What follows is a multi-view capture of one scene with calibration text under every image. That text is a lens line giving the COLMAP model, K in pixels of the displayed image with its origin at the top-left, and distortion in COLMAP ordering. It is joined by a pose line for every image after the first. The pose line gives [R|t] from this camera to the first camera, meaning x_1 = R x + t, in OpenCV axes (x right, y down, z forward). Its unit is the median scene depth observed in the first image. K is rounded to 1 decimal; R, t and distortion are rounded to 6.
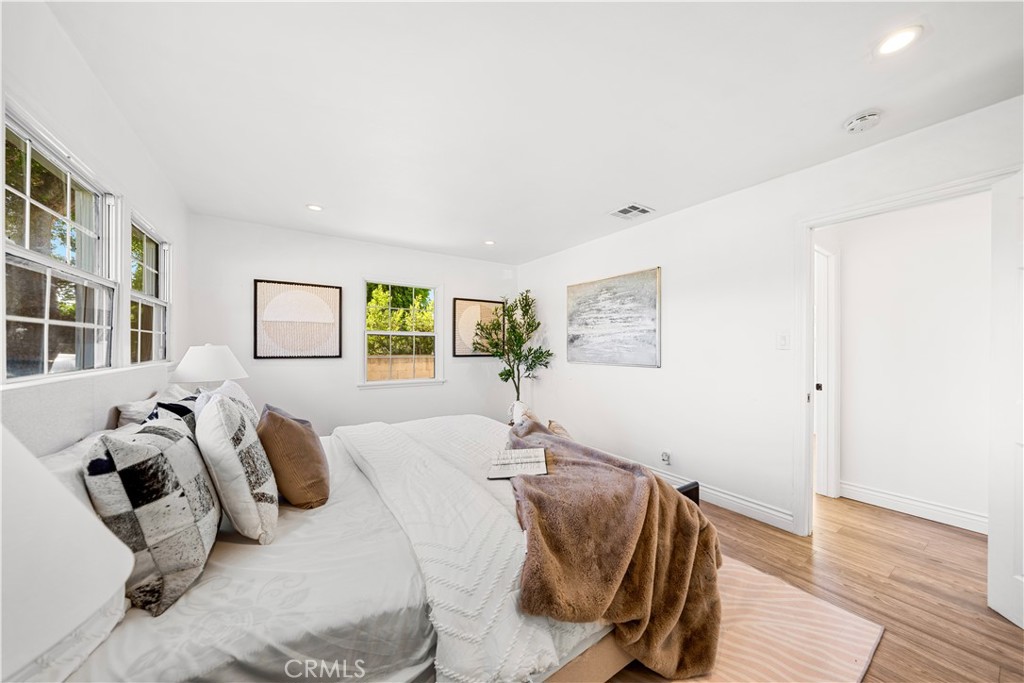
lens RADIAL K [[354.6, 0, 516.9], [0, 354.6, 347.5], [0, 0, 1]] dist [-0.000171, -0.000020]
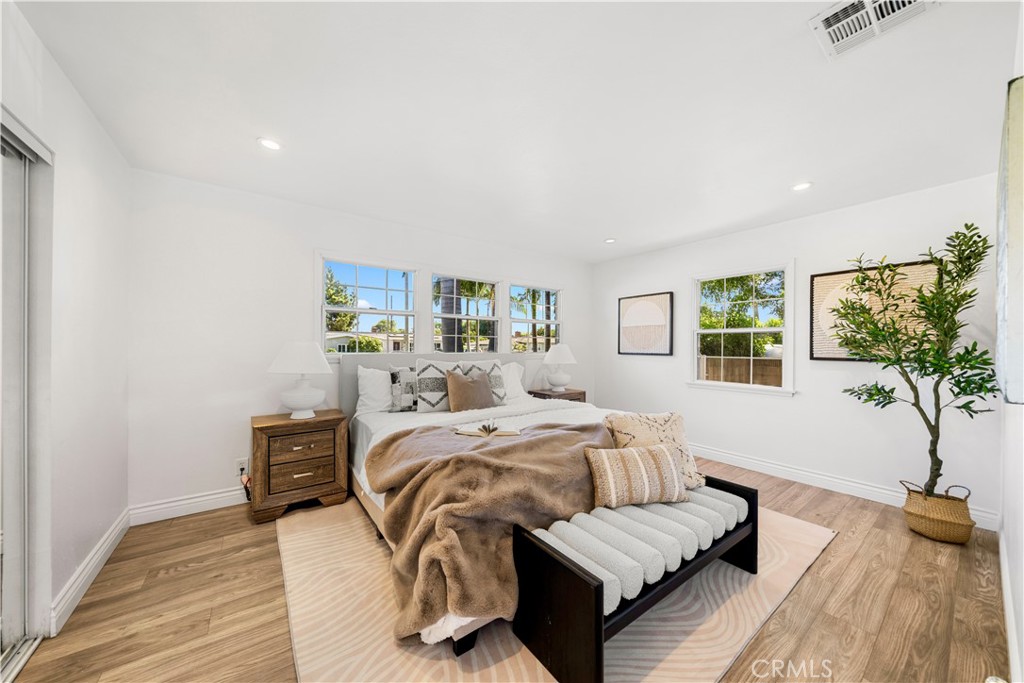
lens RADIAL K [[348.1, 0, 512.8], [0, 348.1, 348.8], [0, 0, 1]] dist [0.001148, 0.000177]
pose [[0.030673, 0.003691, -0.999523, 0.650542], [-0.008246, 0.999960, 0.003439, 0.009518], [0.999495, 0.008136, 0.030702, 0.523576]]
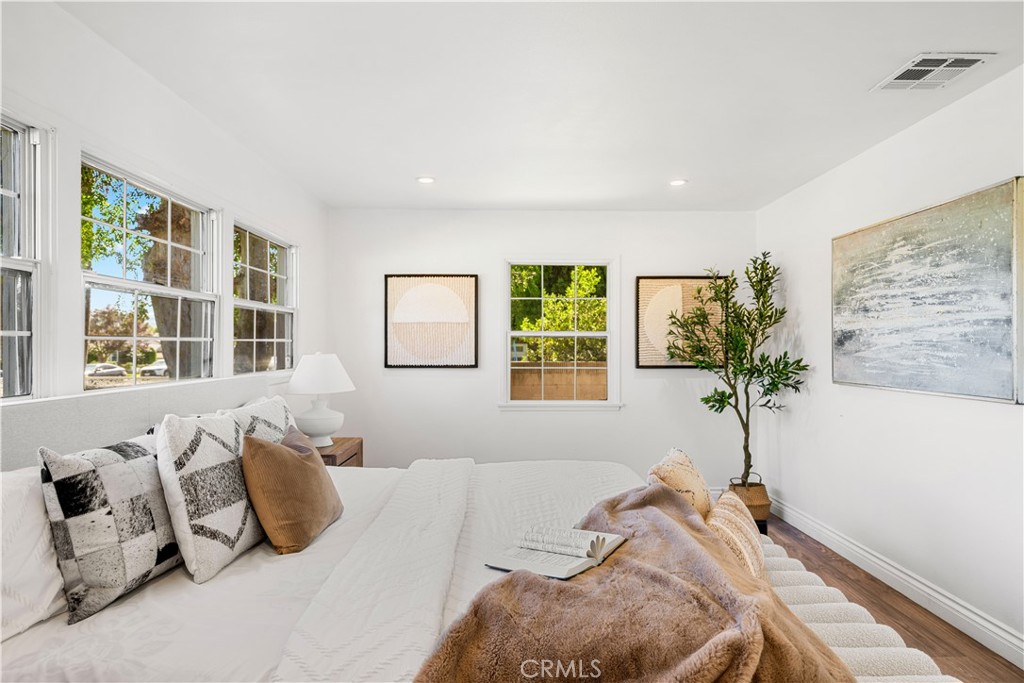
lens RADIAL K [[538.9, 0, 517.3], [0, 538.9, 344.2], [0, 0, 1]] dist [0.006003, 0.001190]
pose [[0.837064, -0.006223, -0.547070, 0.232208], [0.002732, 0.999970, -0.007193, -0.014391], [0.547098, 0.004527, 0.837056, 0.088100]]
